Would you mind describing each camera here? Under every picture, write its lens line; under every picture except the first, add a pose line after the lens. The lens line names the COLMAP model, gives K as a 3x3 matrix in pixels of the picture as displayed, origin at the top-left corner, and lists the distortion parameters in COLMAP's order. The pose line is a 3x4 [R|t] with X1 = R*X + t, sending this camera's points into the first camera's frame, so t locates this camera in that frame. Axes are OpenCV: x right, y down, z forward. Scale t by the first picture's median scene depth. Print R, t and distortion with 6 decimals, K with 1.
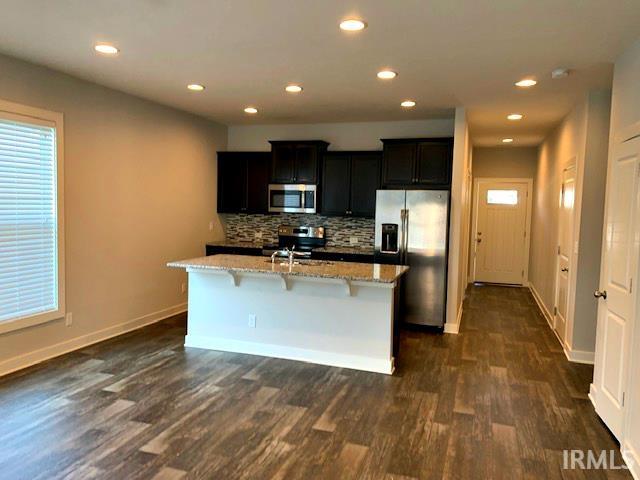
lens RADIAL K [[489.1, 0, 320.0], [0, 489.1, 240.0], [0, 0, 1]] dist [0.000197, -0.009521]
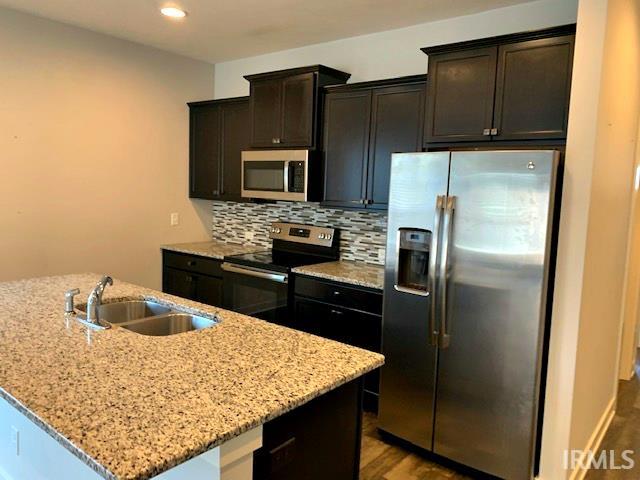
lens RADIAL K [[489.1, 0, 320.0], [0, 489.1, 240.0], [0, 0, 1]] dist [0.000197, -0.009521]
pose [[0.938269, 0.045084, -0.342956, 0.187215], [-0.037009, 0.998863, 0.030059, -0.028472], [0.343922, -0.015511, 0.938870, 0.478522]]
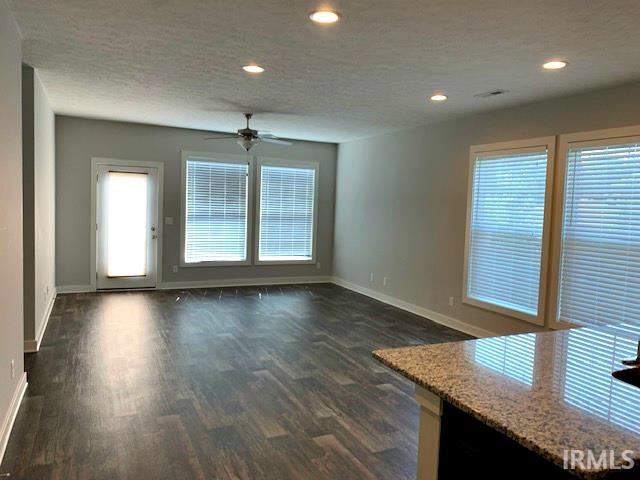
lens RADIAL K [[489.1, 0, 320.0], [0, 489.1, 240.0], [0, 0, 1]] dist [0.000197, -0.009521]
pose [[-0.725263, 0.003313, -0.688464, 0.296359], [-0.103904, 0.988008, 0.114213, -0.049728], [0.680586, 0.154369, -0.716221, 0.710924]]
